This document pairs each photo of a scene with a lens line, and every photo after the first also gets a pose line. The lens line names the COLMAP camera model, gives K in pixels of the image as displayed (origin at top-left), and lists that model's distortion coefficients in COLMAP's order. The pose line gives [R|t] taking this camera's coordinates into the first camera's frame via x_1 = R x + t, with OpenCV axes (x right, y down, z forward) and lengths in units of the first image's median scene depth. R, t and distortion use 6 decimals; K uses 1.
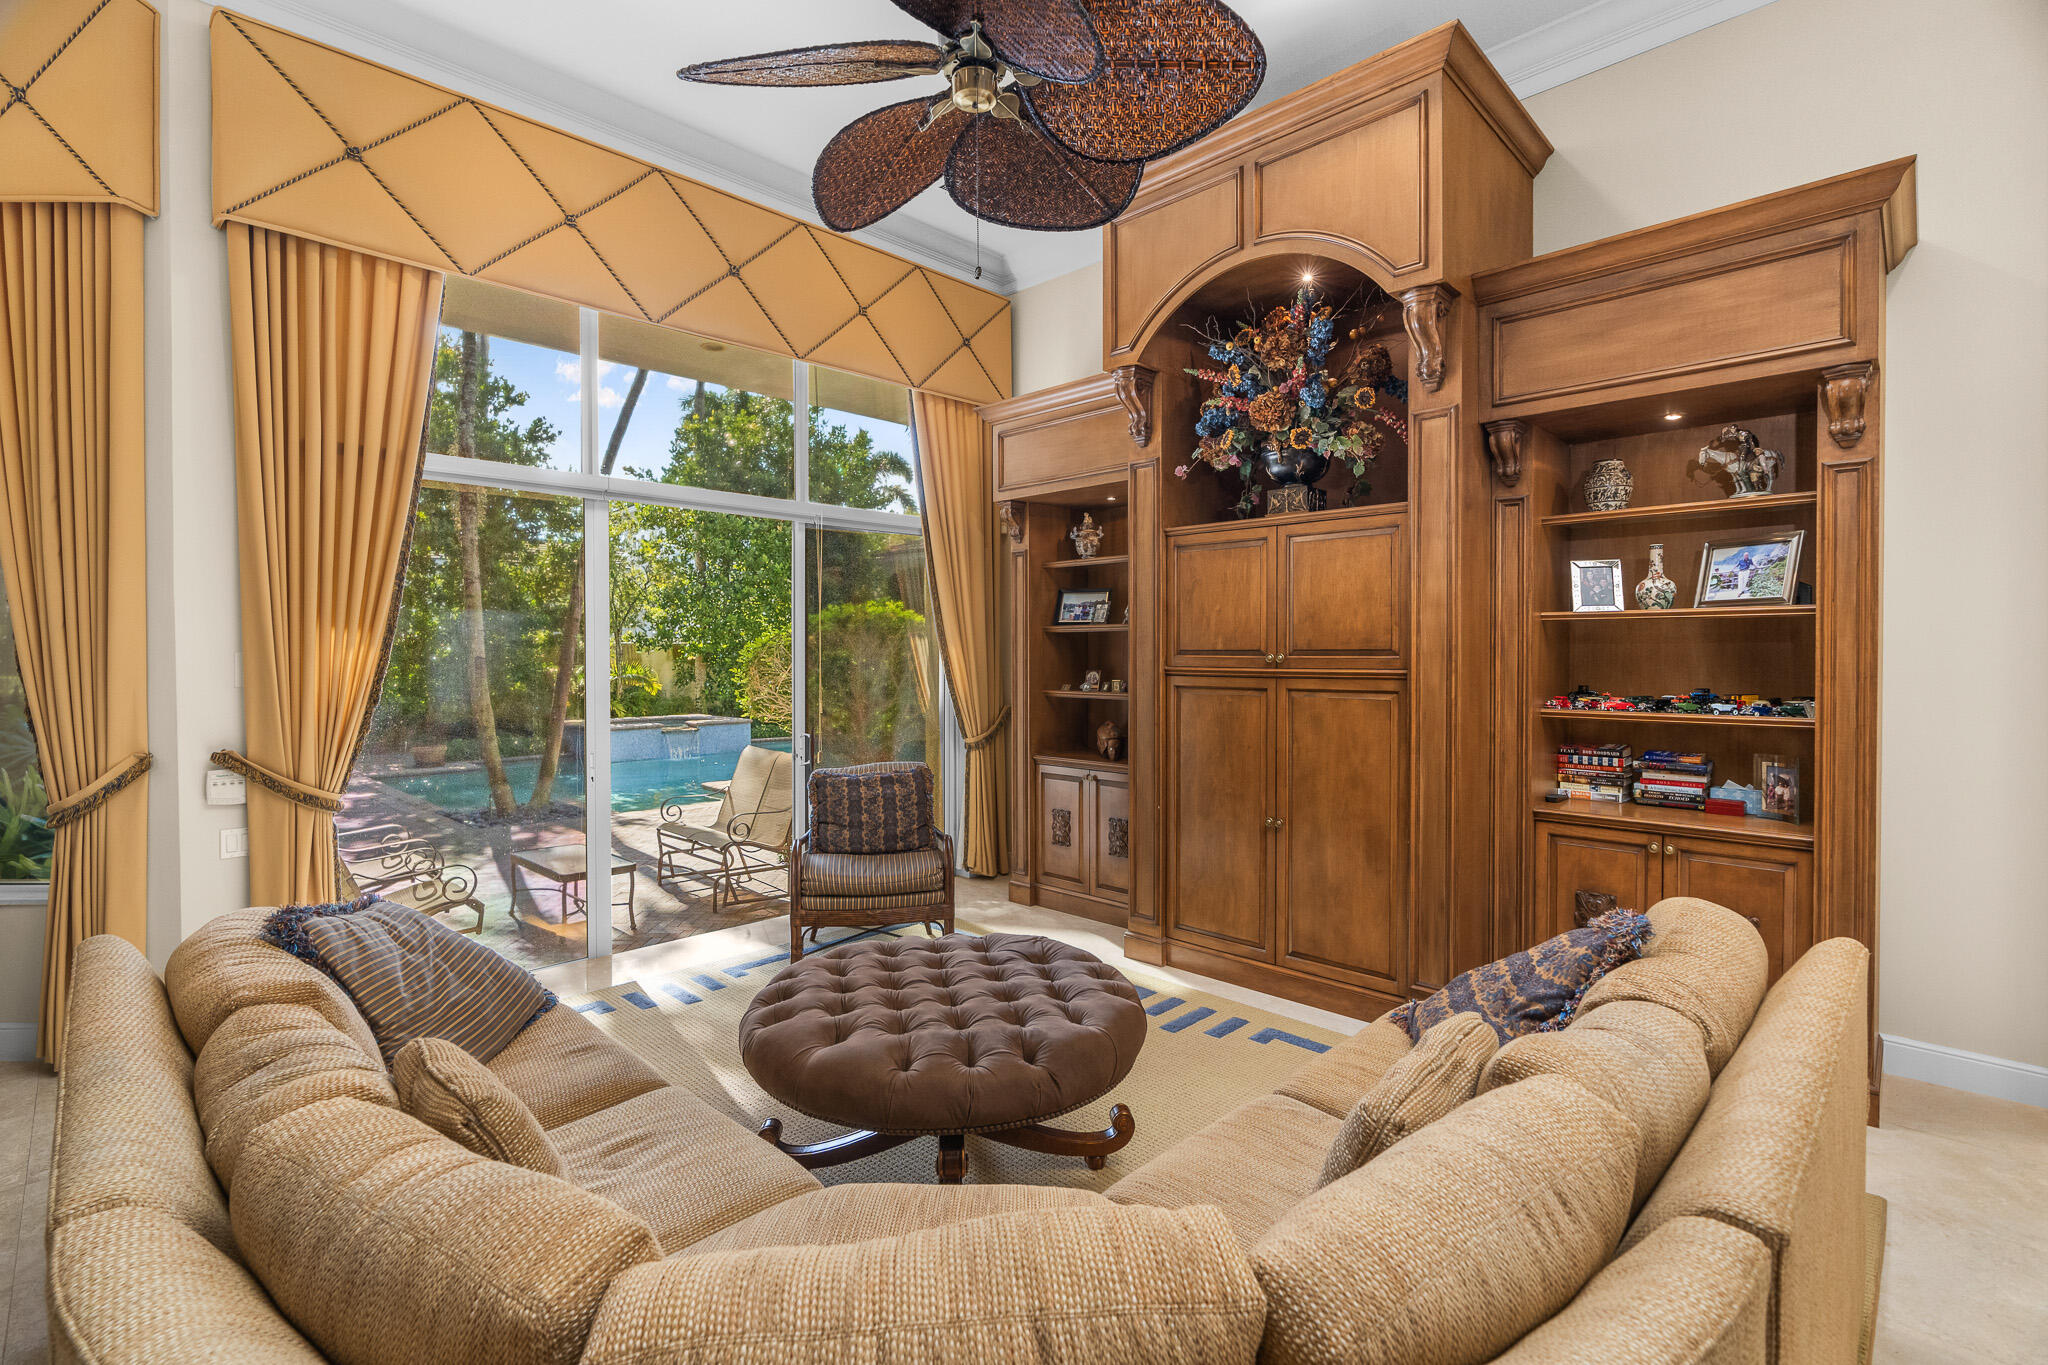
lens RADIAL K [[924.0, 0, 1019.5], [0, 924.0, 681.2], [0, 0, 1]] dist [-0.005807, 0.001329]
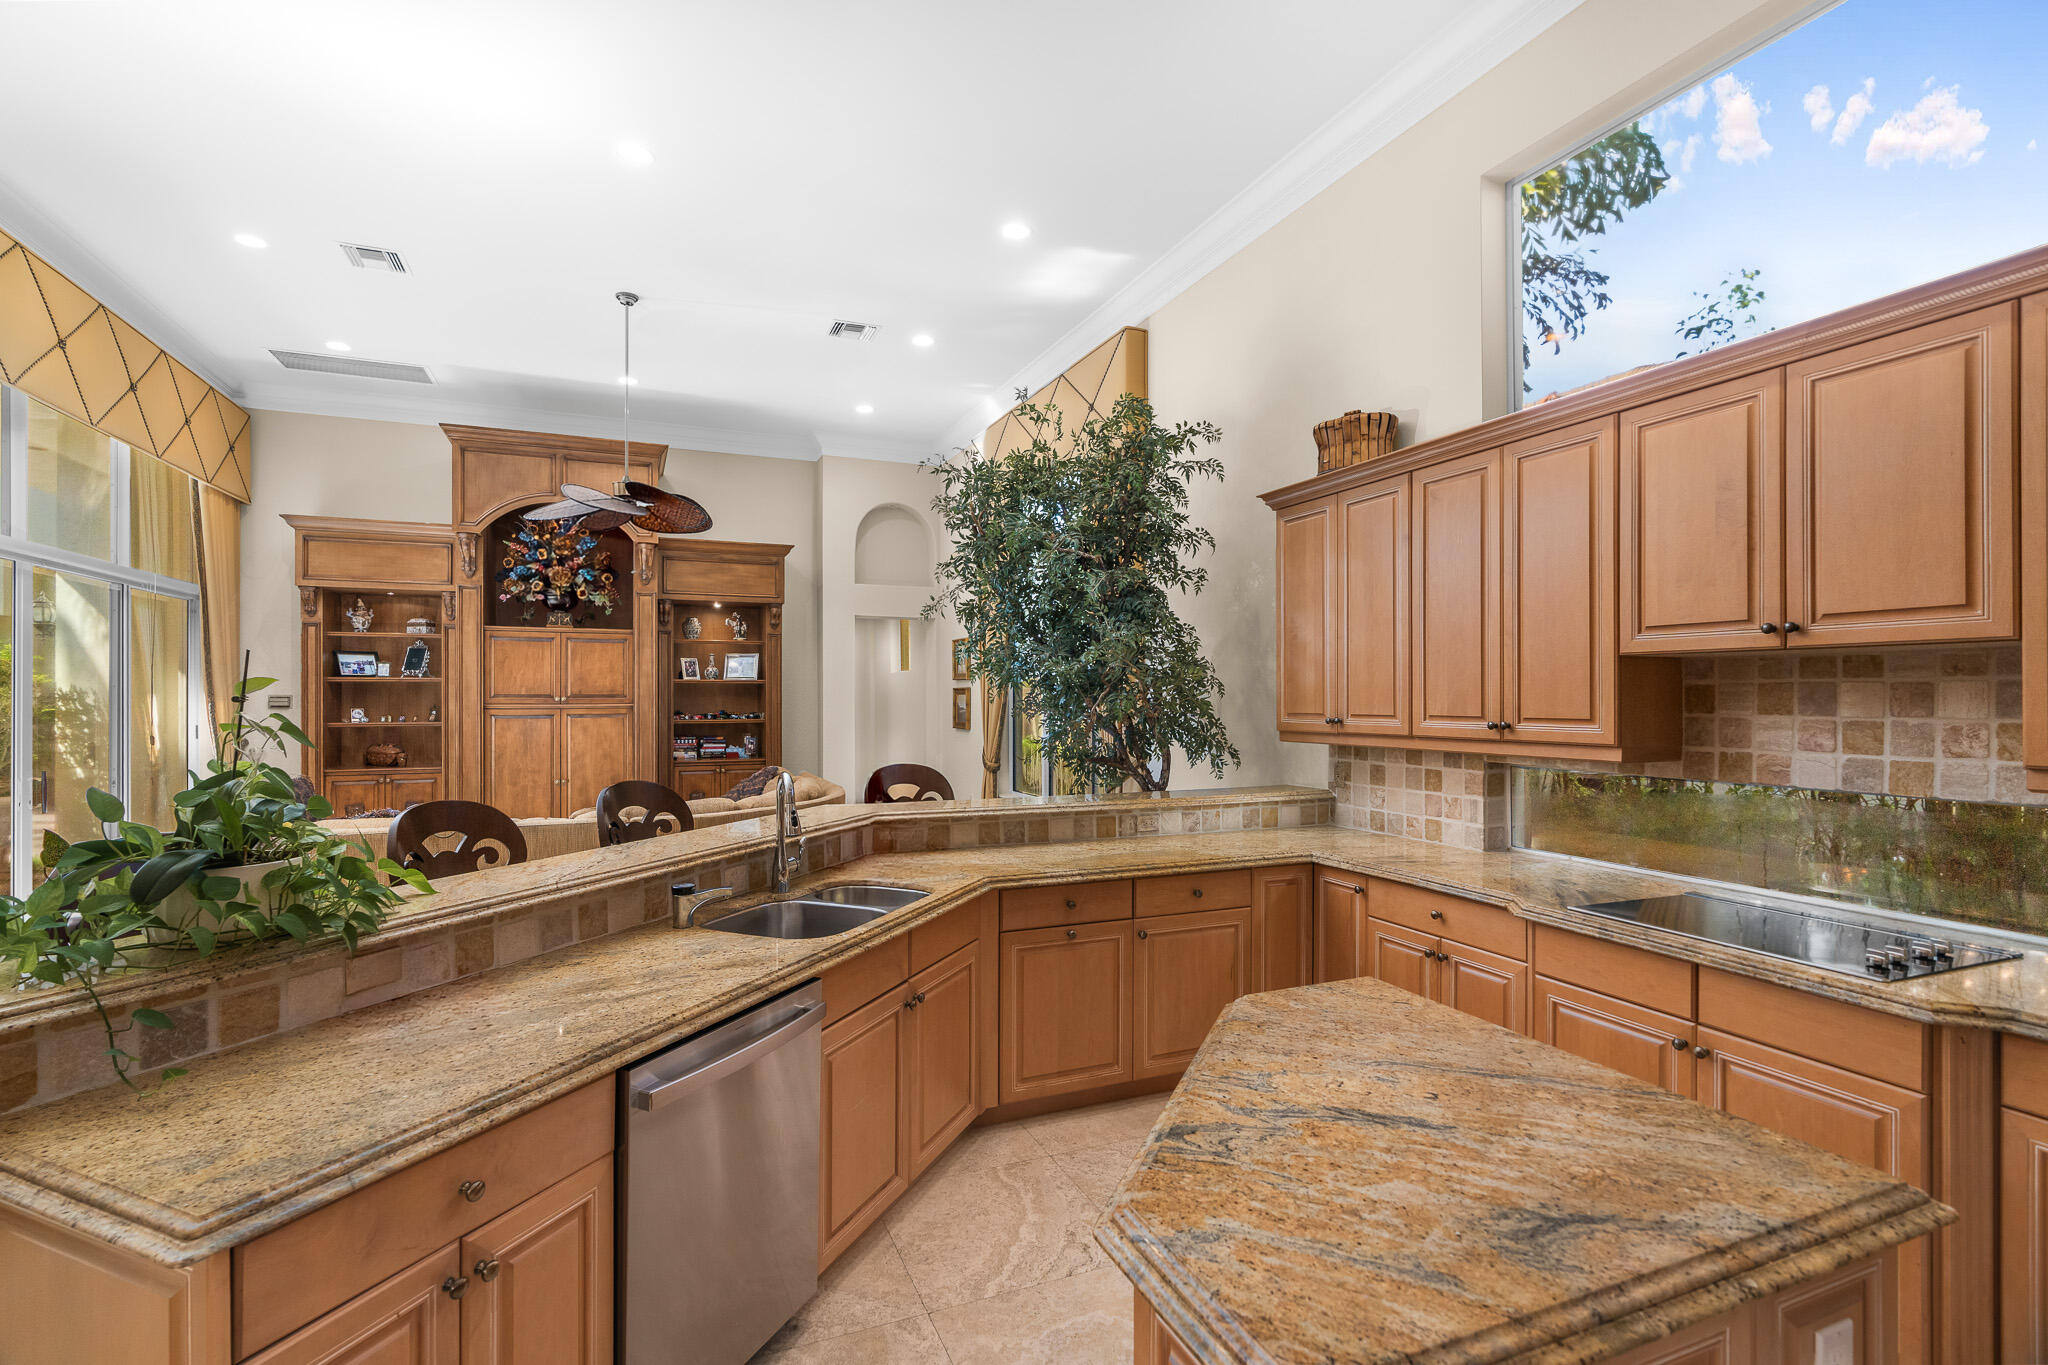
lens RADIAL K [[936.6, 0, 1011.7], [0, 936.6, 694.0], [0, 0, 1]] dist [-0.002689, 0.000639]
pose [[0.396826, 0.003713, 0.917887, -1.288493], [0.031477, 0.999349, -0.017652, 0.033876], [-0.917354, 0.035897, 0.396450, -0.747317]]
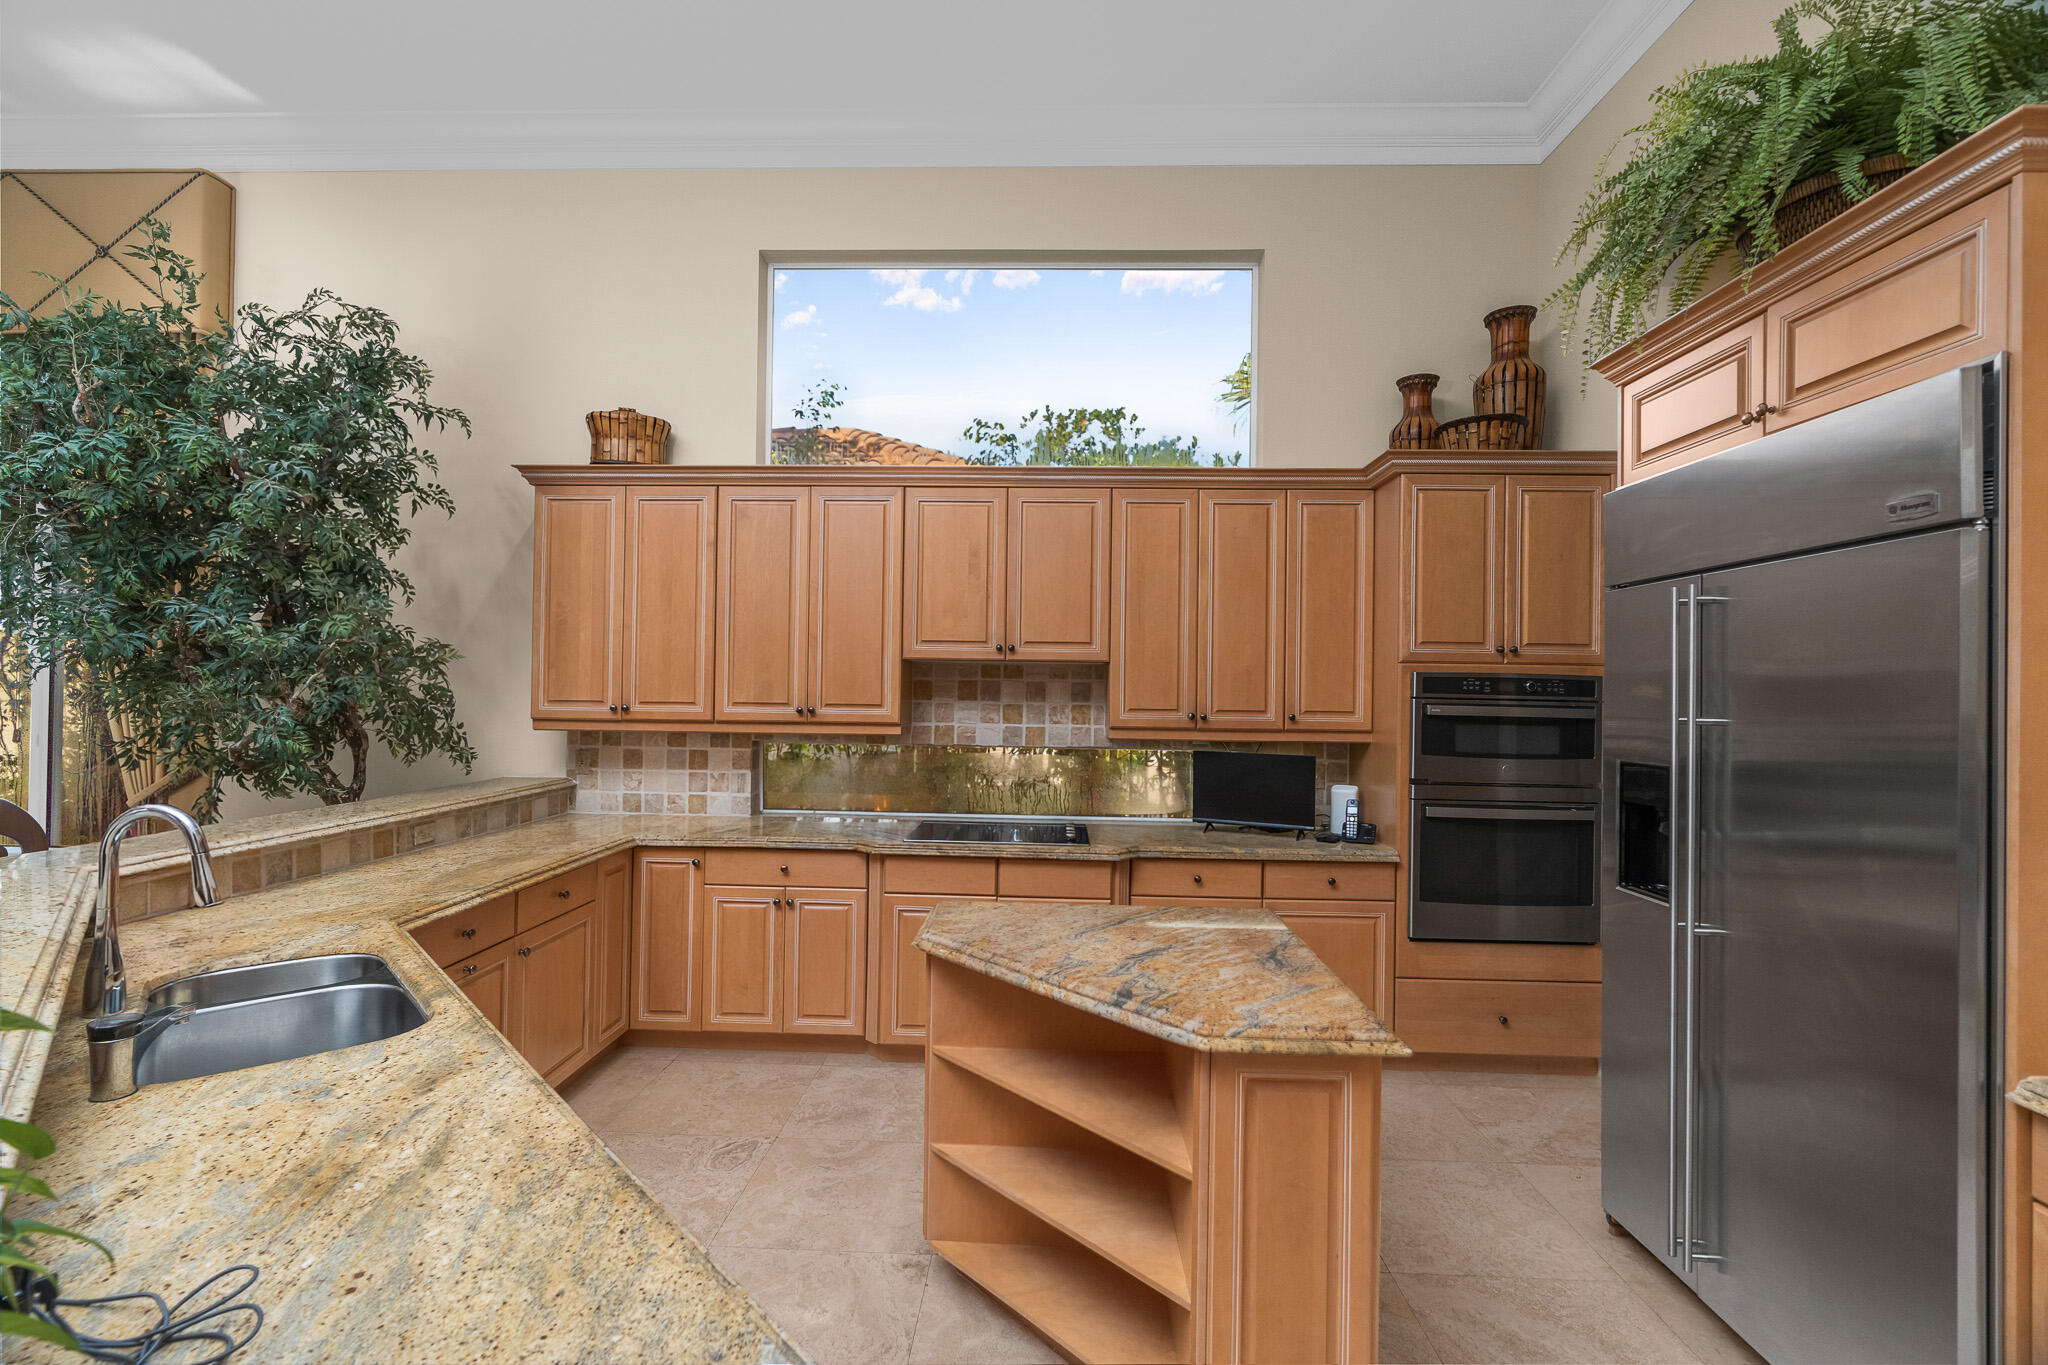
lens RADIAL K [[924.0, 0, 1019.5], [0, 924.0, 681.2], [0, 0, 1]] dist [-0.005807, 0.001329]
pose [[-0.666406, -0.001959, 0.745587, -1.275272], [0.012509, 0.999826, 0.013808, 0.016780], [-0.745484, 0.018528, -0.666266, -0.285380]]
